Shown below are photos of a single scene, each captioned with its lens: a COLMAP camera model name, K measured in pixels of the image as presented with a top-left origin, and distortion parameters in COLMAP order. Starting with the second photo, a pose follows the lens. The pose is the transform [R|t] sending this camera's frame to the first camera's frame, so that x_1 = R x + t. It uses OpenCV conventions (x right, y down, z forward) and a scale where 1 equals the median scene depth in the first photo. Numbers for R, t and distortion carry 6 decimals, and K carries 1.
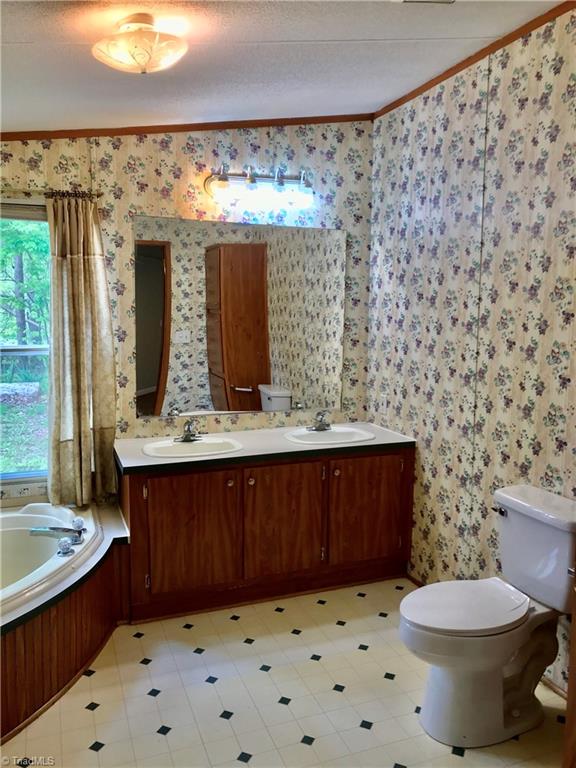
lens RADIAL K [[623.3, 0, 285.8], [0, 623.3, 391.3], [0, 0, 1]] dist [0.109961, -0.212700]
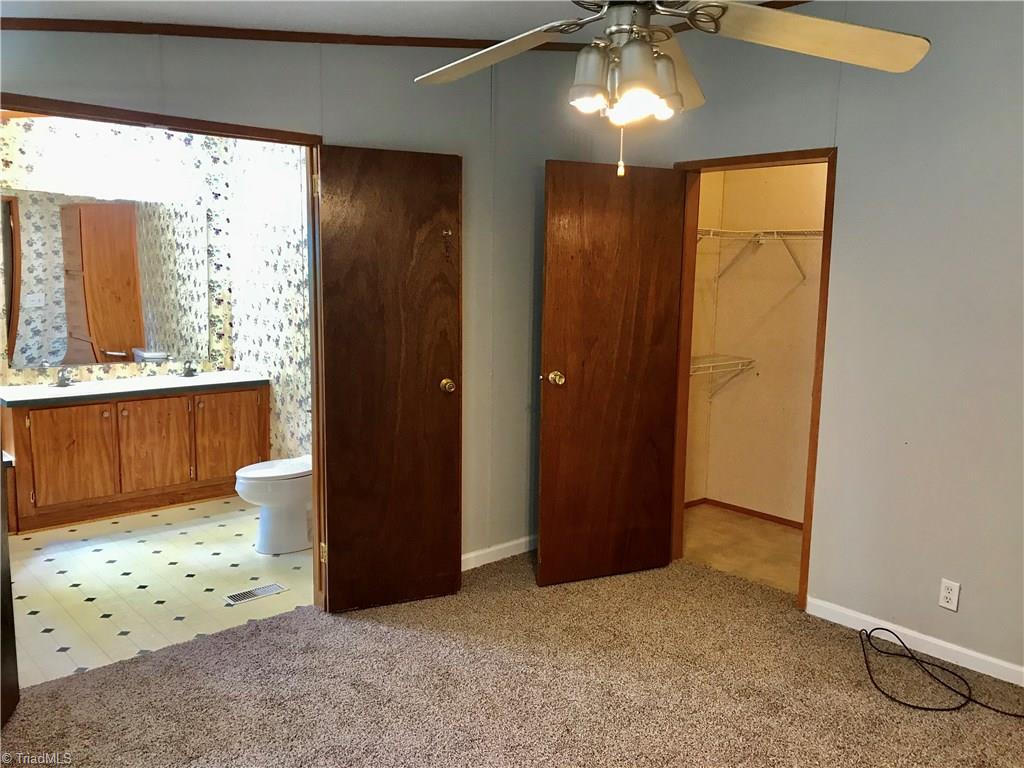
lens RADIAL K [[839.1, 0, 512.0], [0, 839.1, 384.0], [0, 0, 1]] dist [0.024732, 0.008373]
pose [[0.930009, -0.039453, 0.365414, 0.044734], [0.038697, 0.999207, 0.009397, 0.093657], [-0.365495, 0.005401, 0.930798, -0.755476]]
